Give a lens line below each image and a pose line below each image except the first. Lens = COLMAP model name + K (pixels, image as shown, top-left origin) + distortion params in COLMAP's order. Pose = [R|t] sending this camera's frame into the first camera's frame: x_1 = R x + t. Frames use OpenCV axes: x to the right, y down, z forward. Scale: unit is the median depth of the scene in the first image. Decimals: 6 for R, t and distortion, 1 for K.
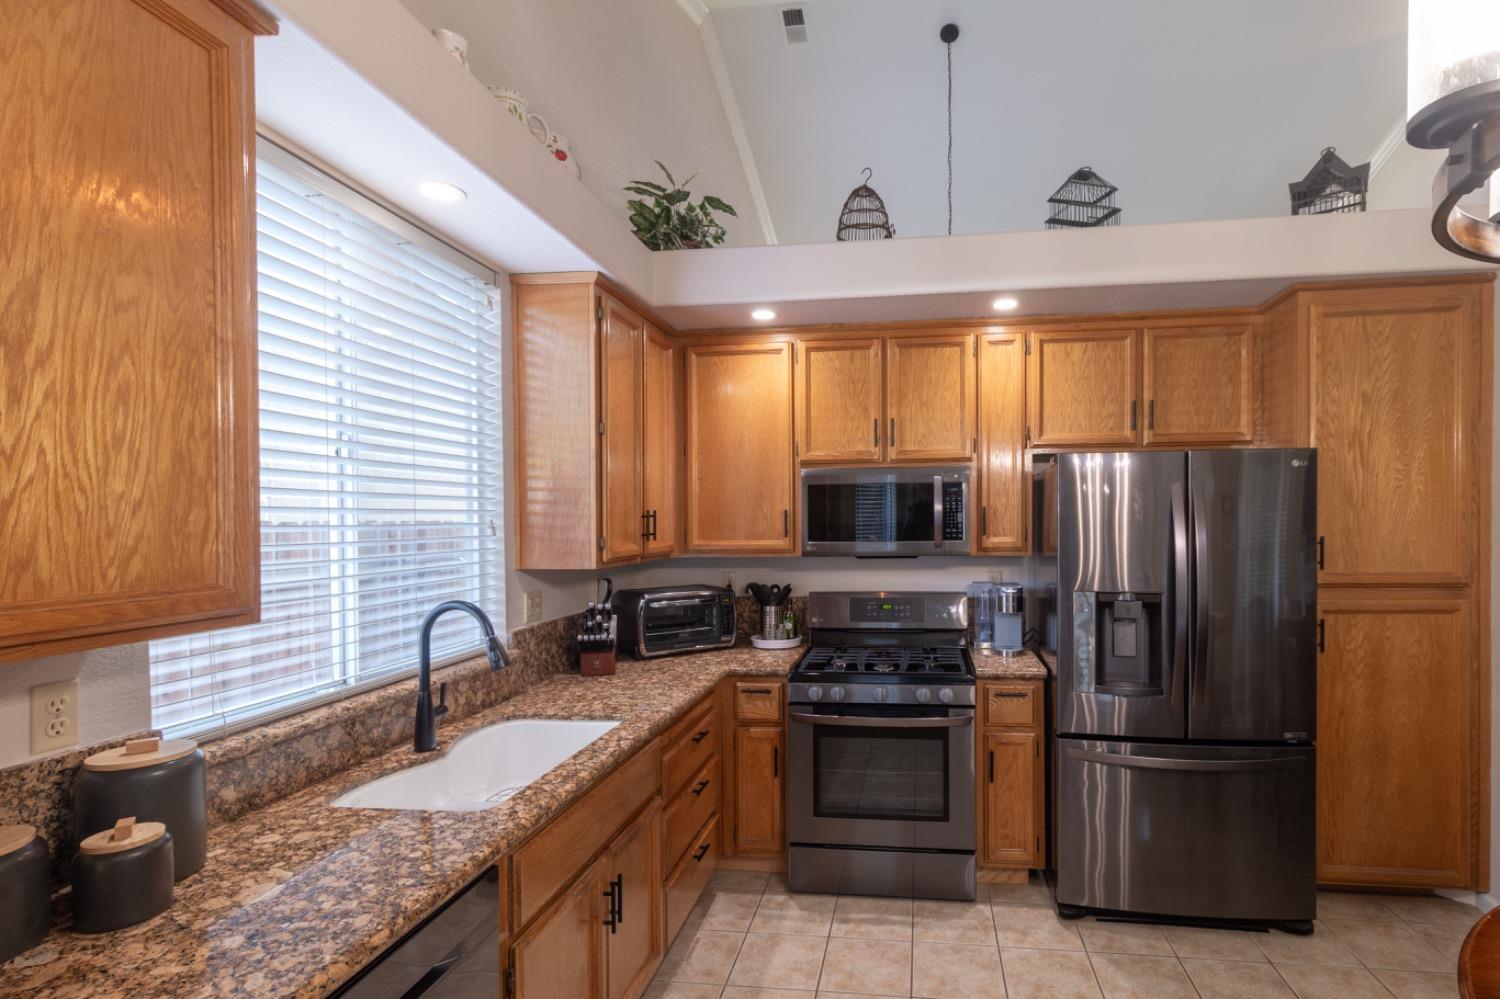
lens RADIAL K [[724.9, 0, 841.3], [0, 724.9, 519.3], [0, 0, 1]] dist [0.001728, 0.000443]
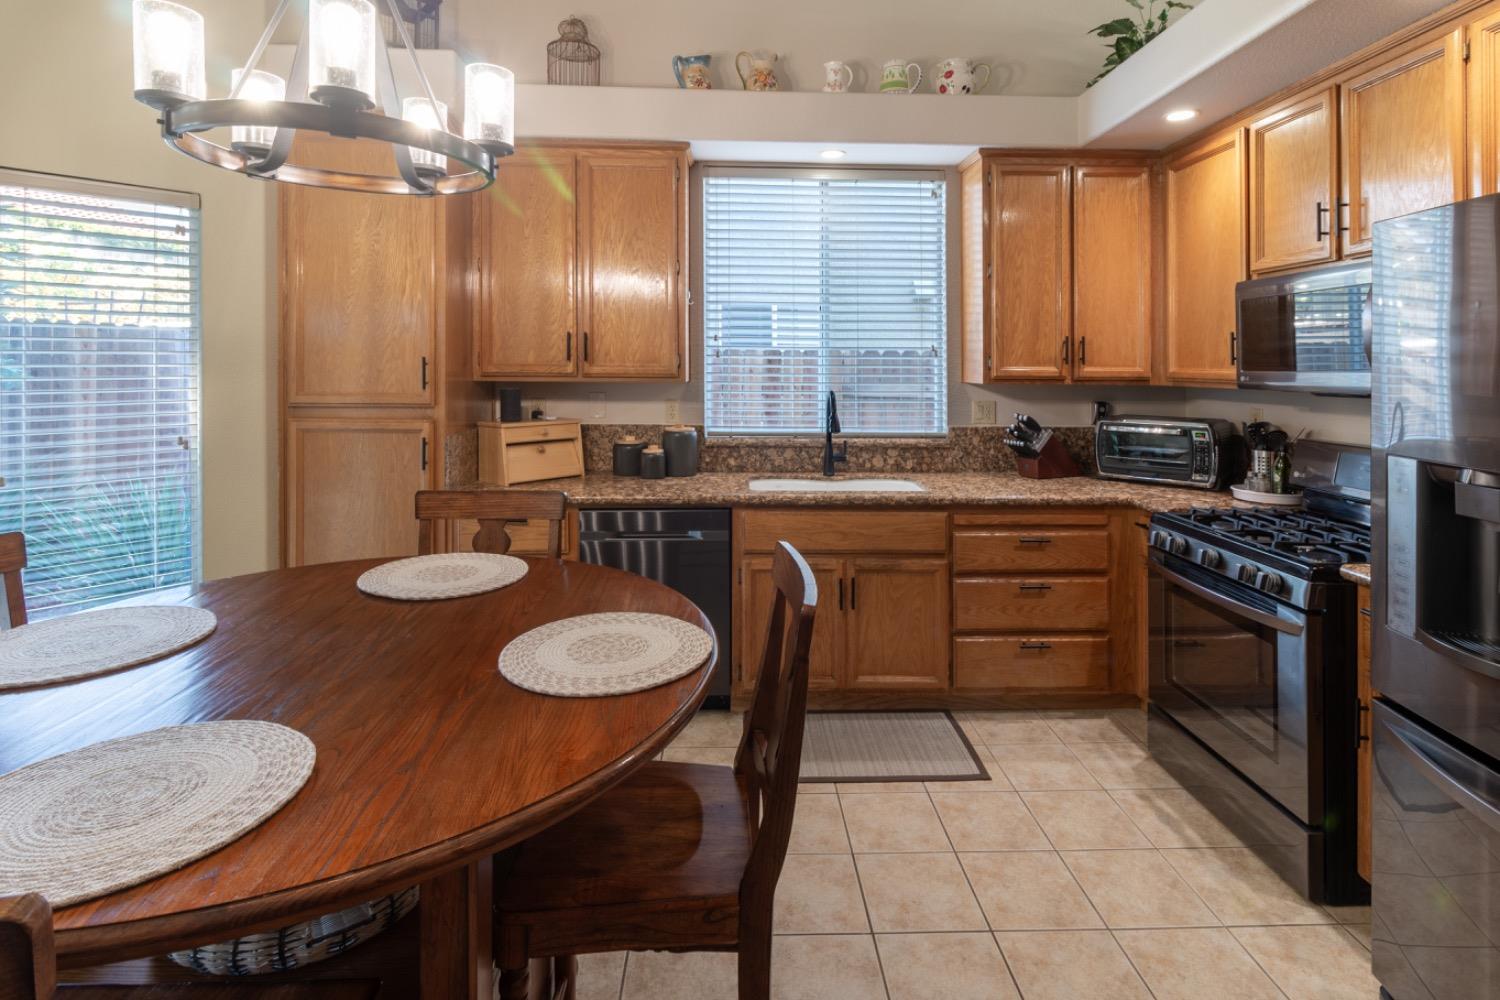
lens RADIAL K [[738.3, 0, 754.4], [0, 738.3, 353.2], [0, 0, 1]] dist [-0.000459, -0.000212]
pose [[0.145535, -0.003789, -0.989346, 0.796287], [-0.008543, 0.999951, -0.005087, 0.023574], [0.989316, 0.009192, 0.145496, 0.385589]]
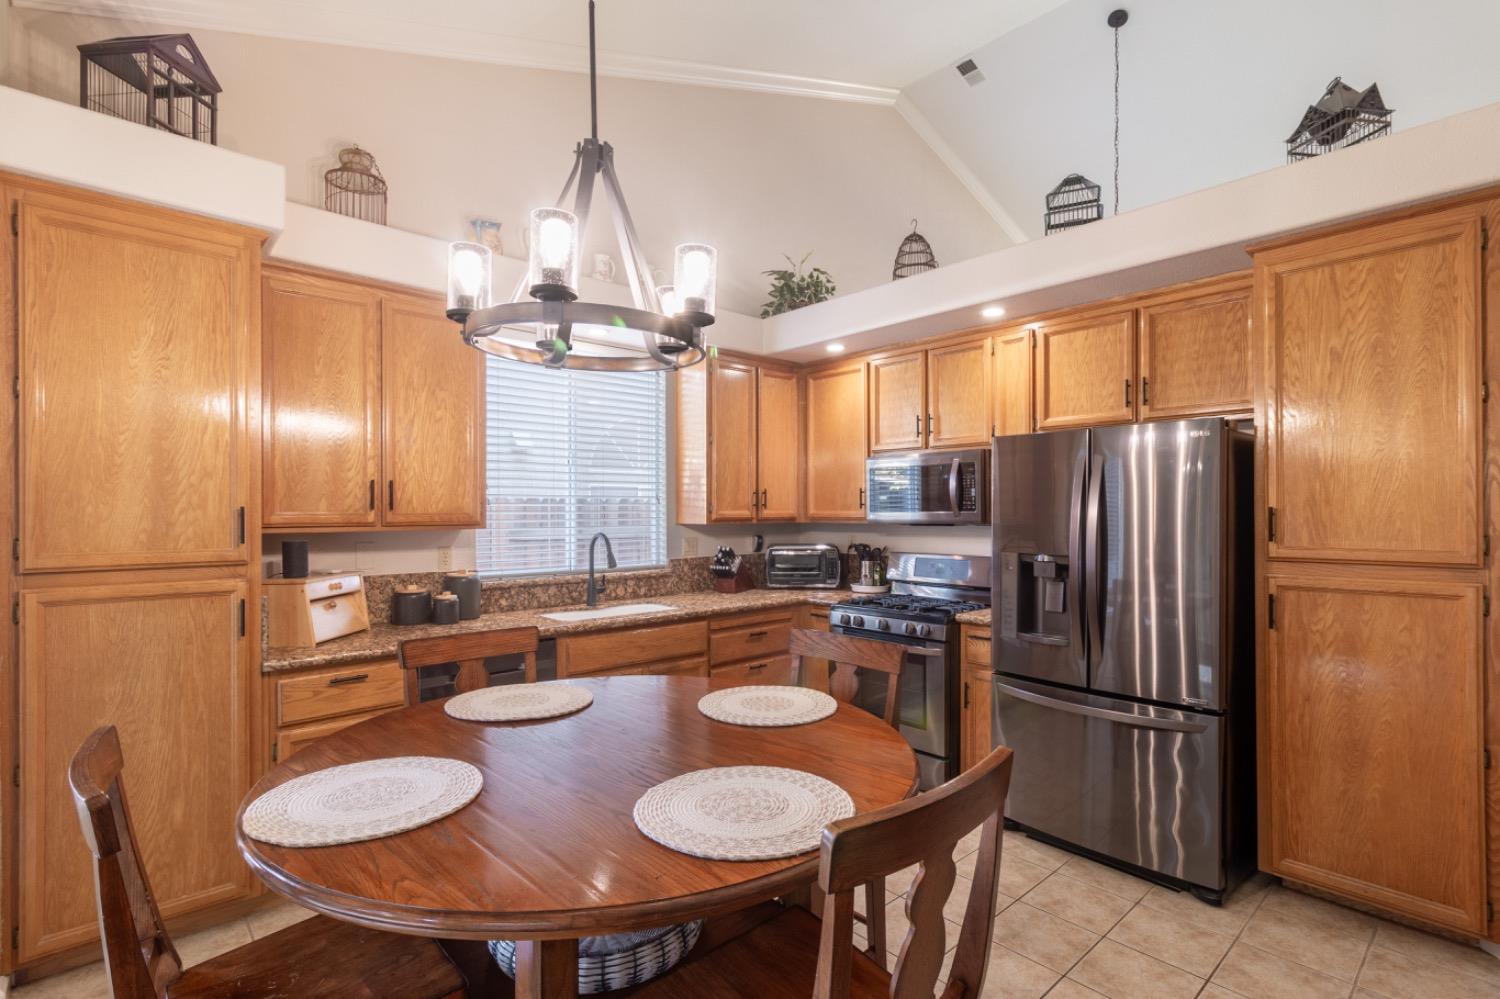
lens RADIAL K [[715.7, 0, 750.0], [0, 715.7, 499.5], [0, 0, 1]] dist [-0.000147, 0.000022]
pose [[0.751115, -0.002492, -0.660167, 0.750300], [-0.003991, 0.999957, -0.008315, 0.023524], [0.660159, 0.008881, 0.751073, -0.152297]]
